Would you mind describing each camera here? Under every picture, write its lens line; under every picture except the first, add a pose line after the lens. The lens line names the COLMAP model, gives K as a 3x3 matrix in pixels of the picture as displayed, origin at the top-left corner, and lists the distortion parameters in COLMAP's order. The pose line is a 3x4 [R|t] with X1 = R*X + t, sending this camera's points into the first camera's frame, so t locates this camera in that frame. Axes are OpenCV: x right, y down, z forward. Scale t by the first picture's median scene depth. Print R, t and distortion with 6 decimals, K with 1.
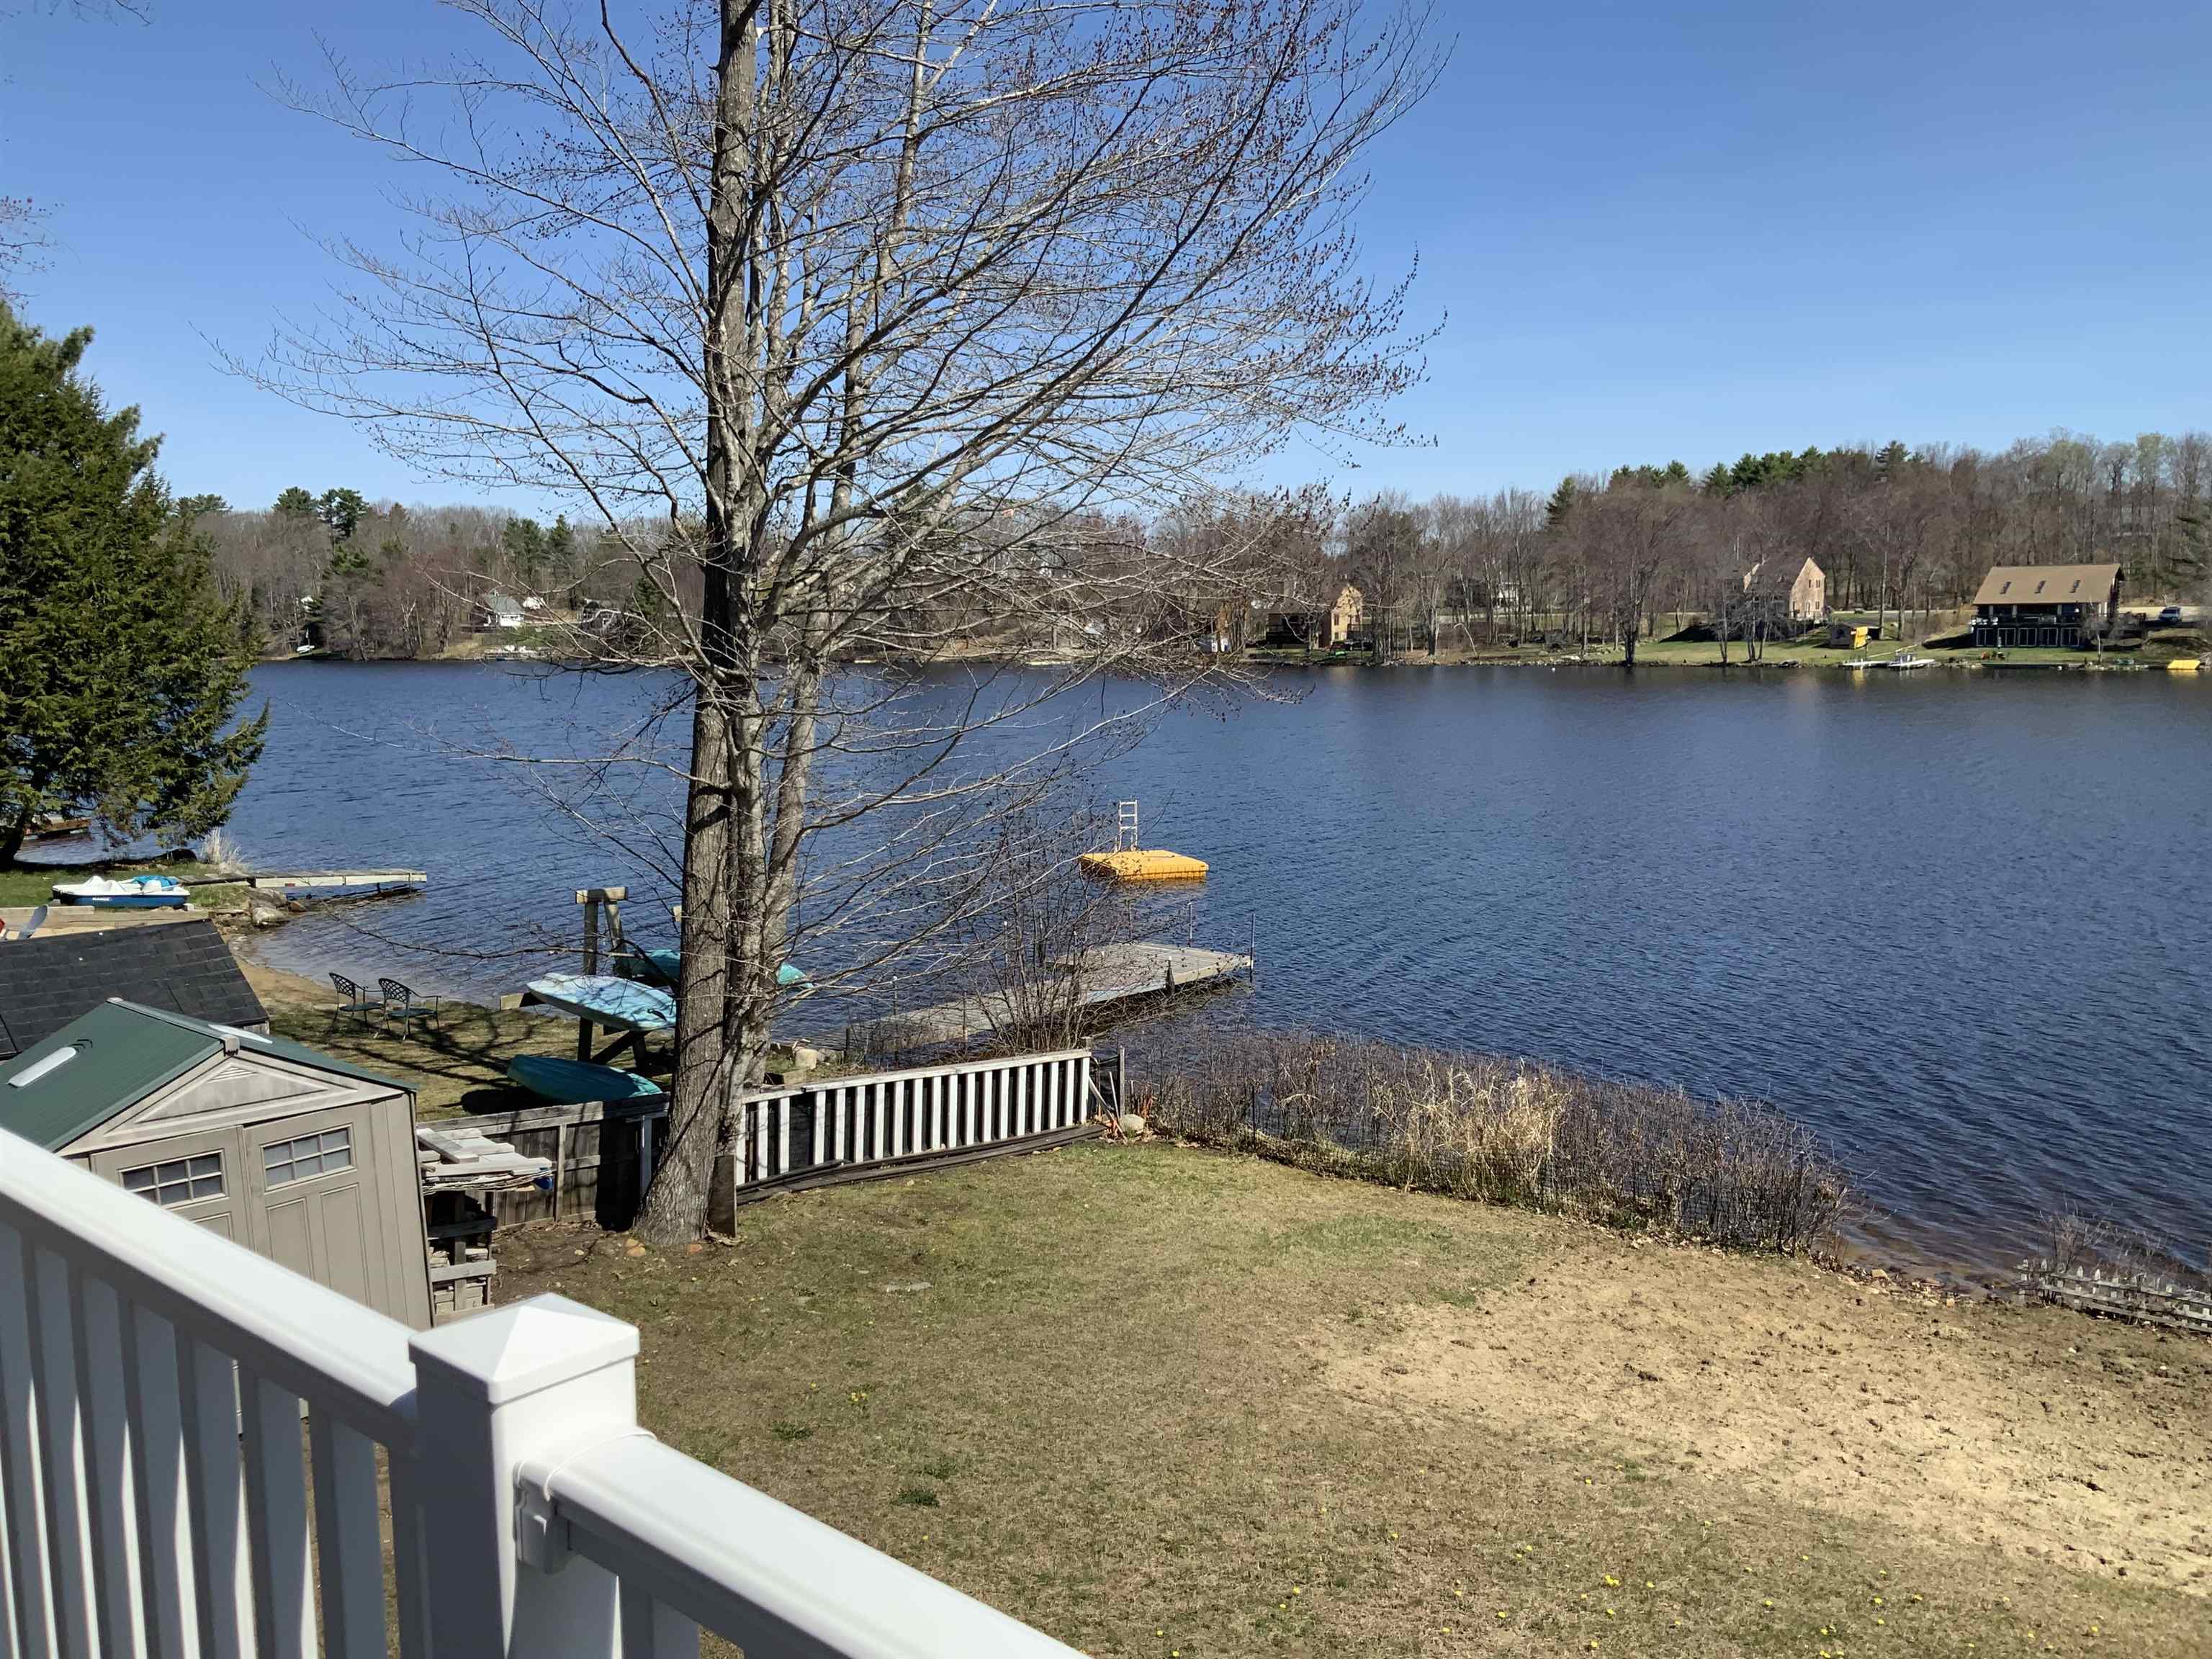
lens RADIAL K [[1823.2, 0, 1128.9], [0, 1823.2, 839.9], [0, 0, 1]] dist [0.114311, -0.228509]
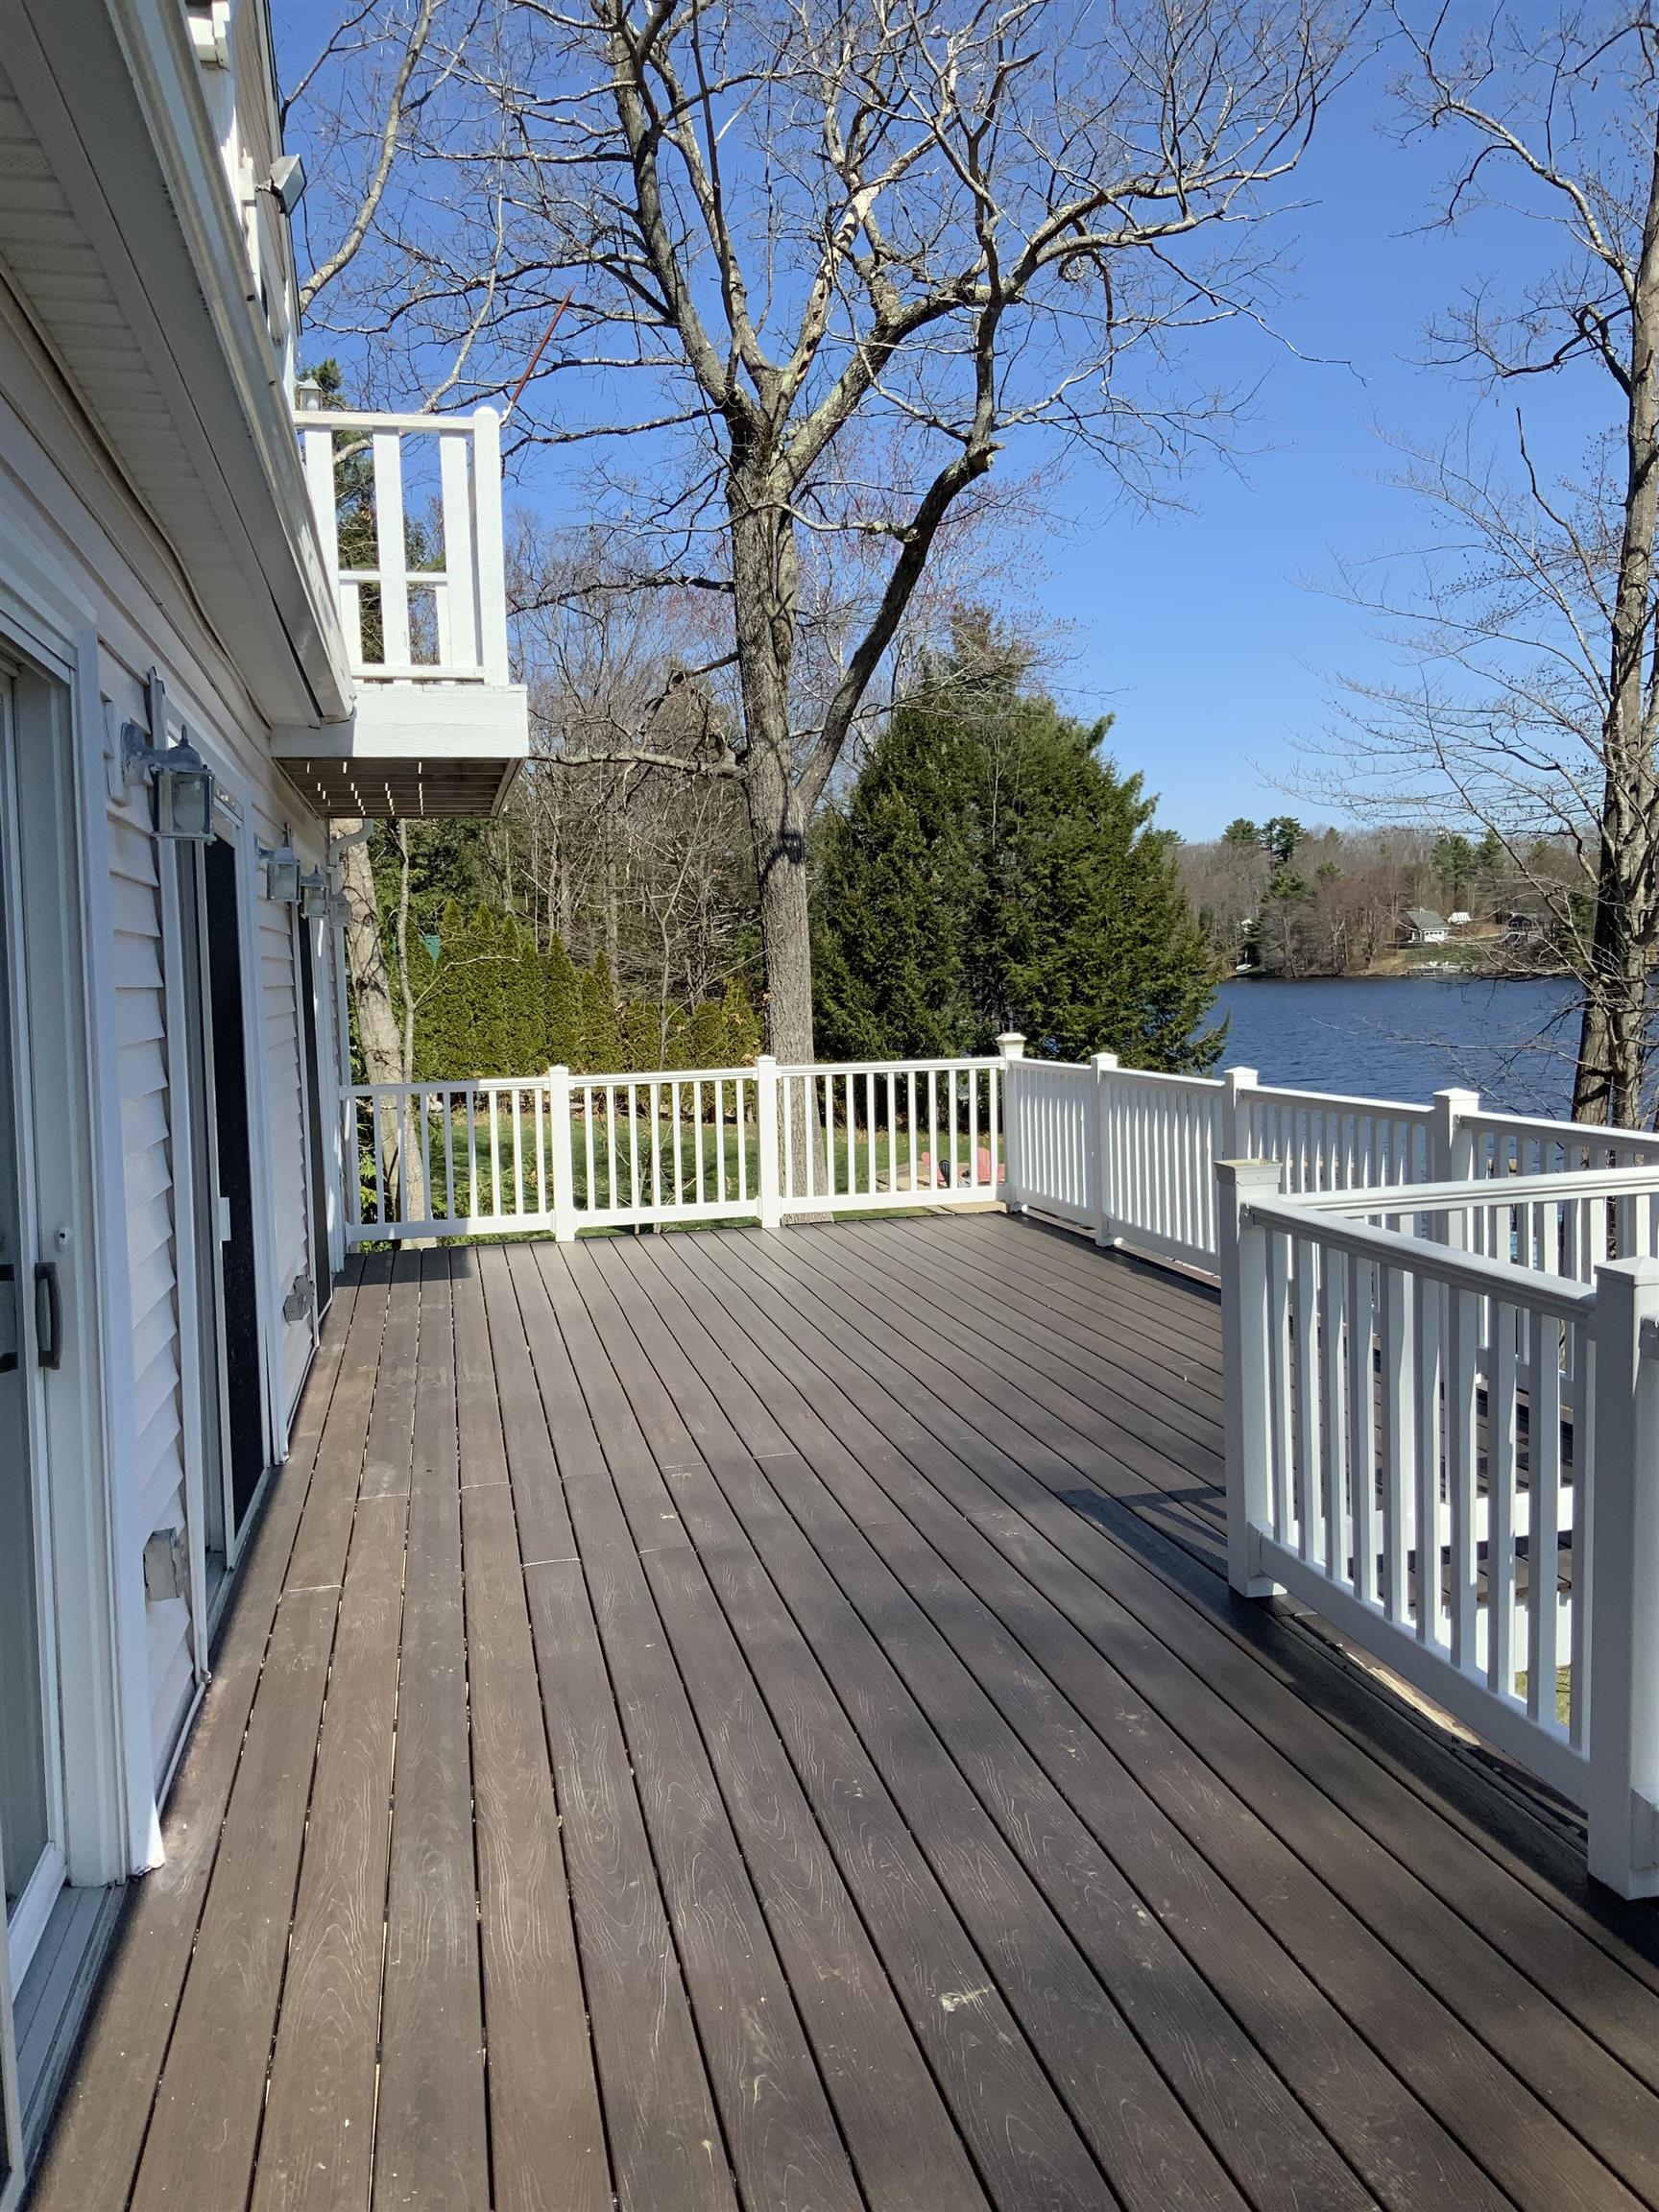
lens RADIAL K [[1858.7, 0, 829.3], [0, 1858.7, 1061.5], [0, 0, 1]] dist [0.101121, -0.232156]
pose [[0.805879, 0.019943, -0.591744, 0.041876], [-0.050443, 0.998111, -0.035058, 0.013948], [0.589927, 0.058102, 0.805363, -0.130978]]
